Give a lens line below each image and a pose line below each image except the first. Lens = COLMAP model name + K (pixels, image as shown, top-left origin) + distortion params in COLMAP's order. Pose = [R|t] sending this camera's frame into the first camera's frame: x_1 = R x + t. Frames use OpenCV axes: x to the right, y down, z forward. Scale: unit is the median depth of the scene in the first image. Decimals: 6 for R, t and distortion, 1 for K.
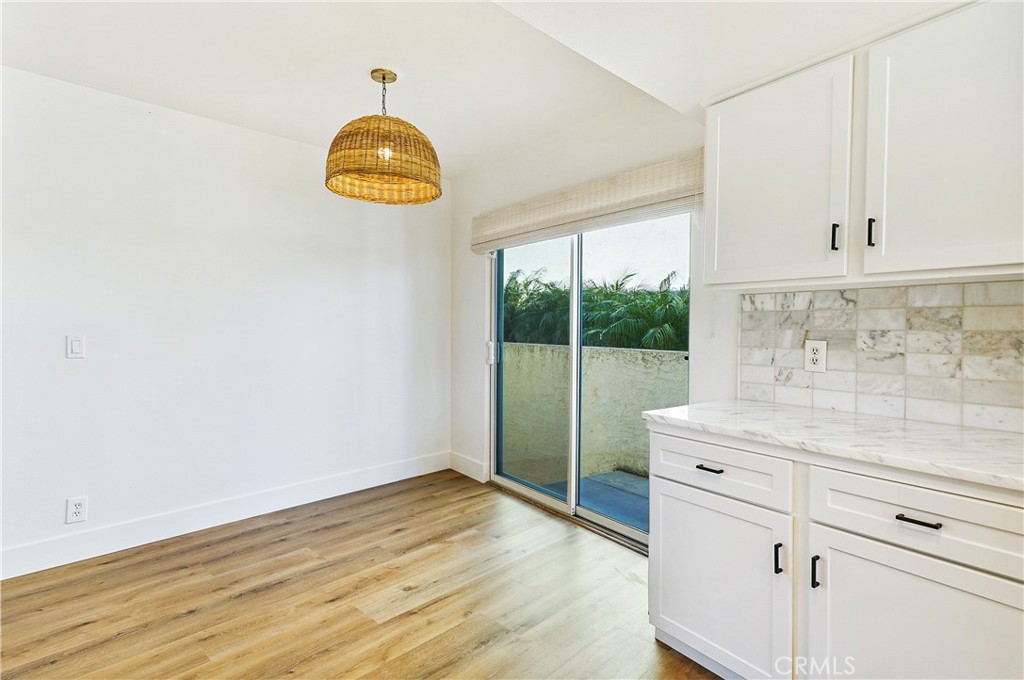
lens RADIAL K [[552.0, 0, 535.4], [0, 552.0, 328.8], [0, 0, 1]] dist [0.012340, 0.004449]
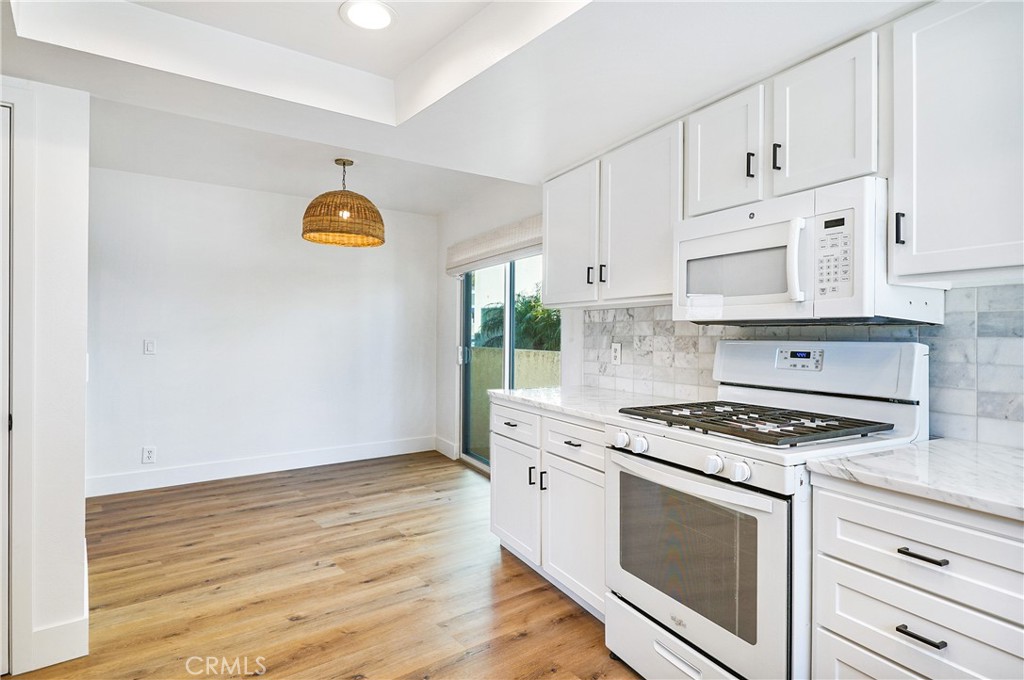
lens RADIAL K [[552.0, 0, 529.2], [0, 552.0, 325.4], [0, 0, 1]] dist [0.012340, 0.004449]
pose [[0.992684, -0.001741, -0.120726, 0.397187], [-0.000914, 0.999759, -0.021933, 0.005884], [0.120735, 0.021883, 0.992444, -0.390779]]
